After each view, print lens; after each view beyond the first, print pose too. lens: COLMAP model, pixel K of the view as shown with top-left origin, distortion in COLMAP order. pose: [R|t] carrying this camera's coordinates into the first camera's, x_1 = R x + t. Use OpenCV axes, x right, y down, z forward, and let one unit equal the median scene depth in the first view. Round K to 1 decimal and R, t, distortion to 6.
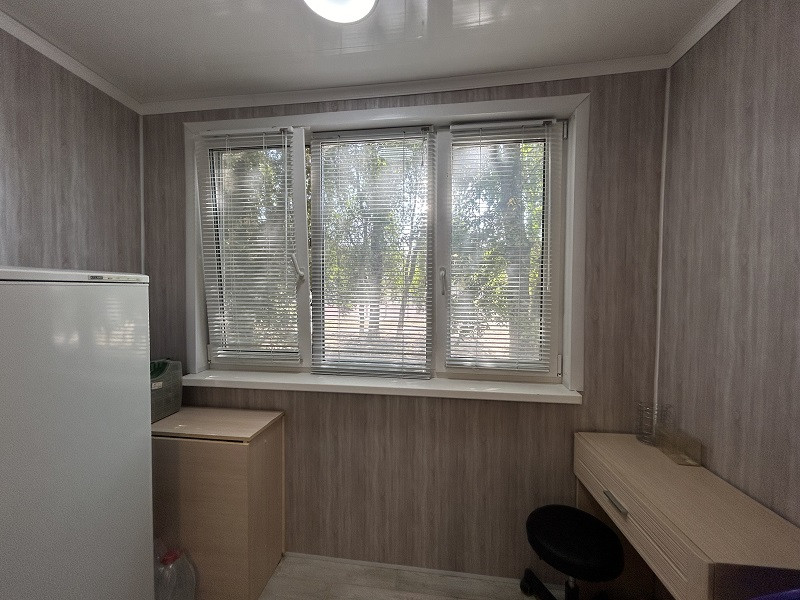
lens RADIAL K [[323.3, 0, 399.3], [0, 323.3, 299.8], [0, 0, 1]] dist [0.000974, 0.000210]
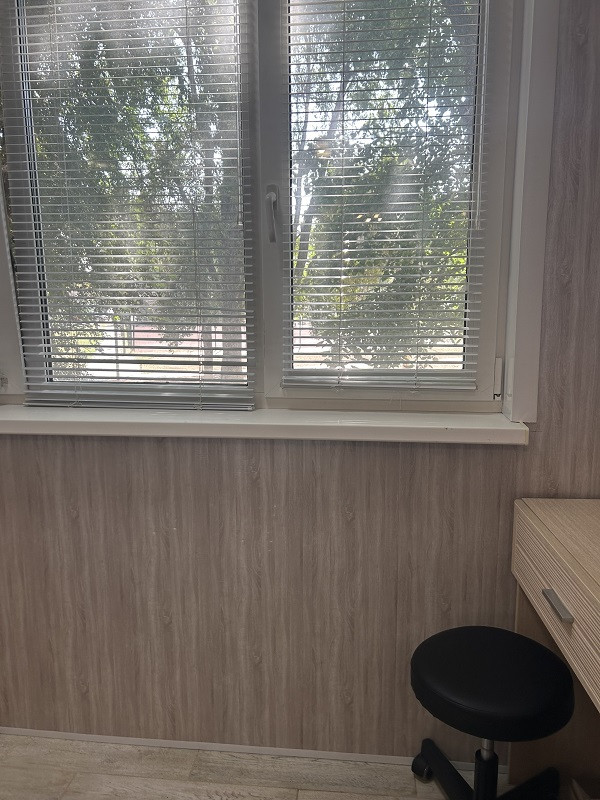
lens RADIAL K [[608.5, 0, 307.0], [0, 608.5, 402.9], [0, 0, 1]] dist [0.048348, -0.048155]
pose [[0.999634, -0.011598, 0.024425, 0.162363], [0.008282, 0.991250, 0.131739, 0.109152], [-0.025740, -0.131489, 0.990983, 0.030481]]
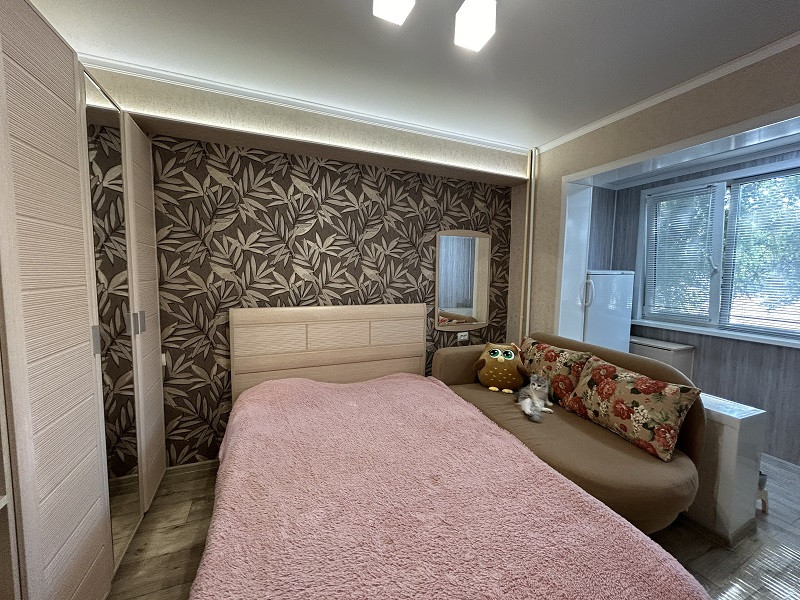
lens RADIAL K [[323.3, 0, 399.7], [0, 323.3, 298.7], [0, 0, 1]] dist [0.000974, 0.000210]
pose [[0.505842, 0.072596, -0.859566, 0.341227], [-0.031296, 0.997341, 0.065816, 0.019996], [0.862058, -0.006392, 0.506769, -1.330882]]
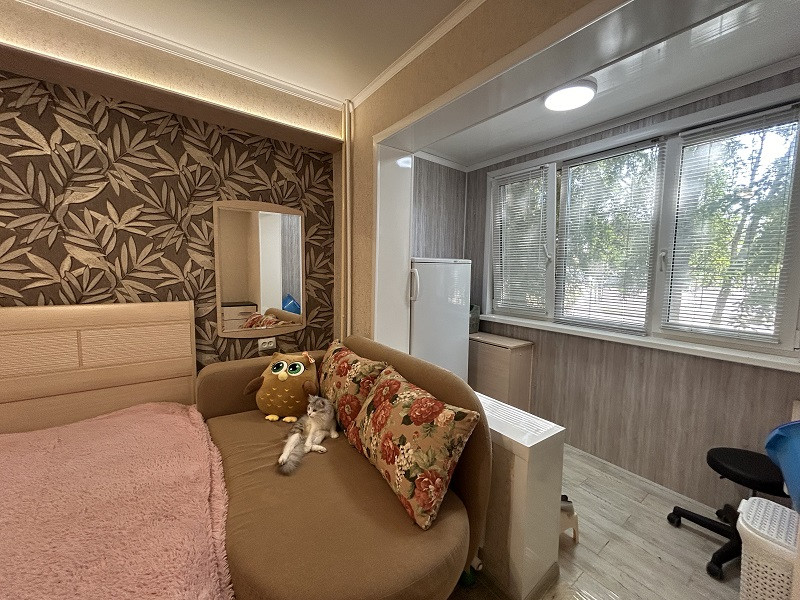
lens RADIAL K [[323.3, 0, 400.4], [0, 323.3, 298.3], [0, 0, 1]] dist [0.000974, 0.000210]
pose [[0.691185, 0.068349, -0.719438, 0.350251], [-0.030570, 0.997392, 0.065386, 0.039822], [0.722031, -0.023201, 0.691472, -0.625391]]
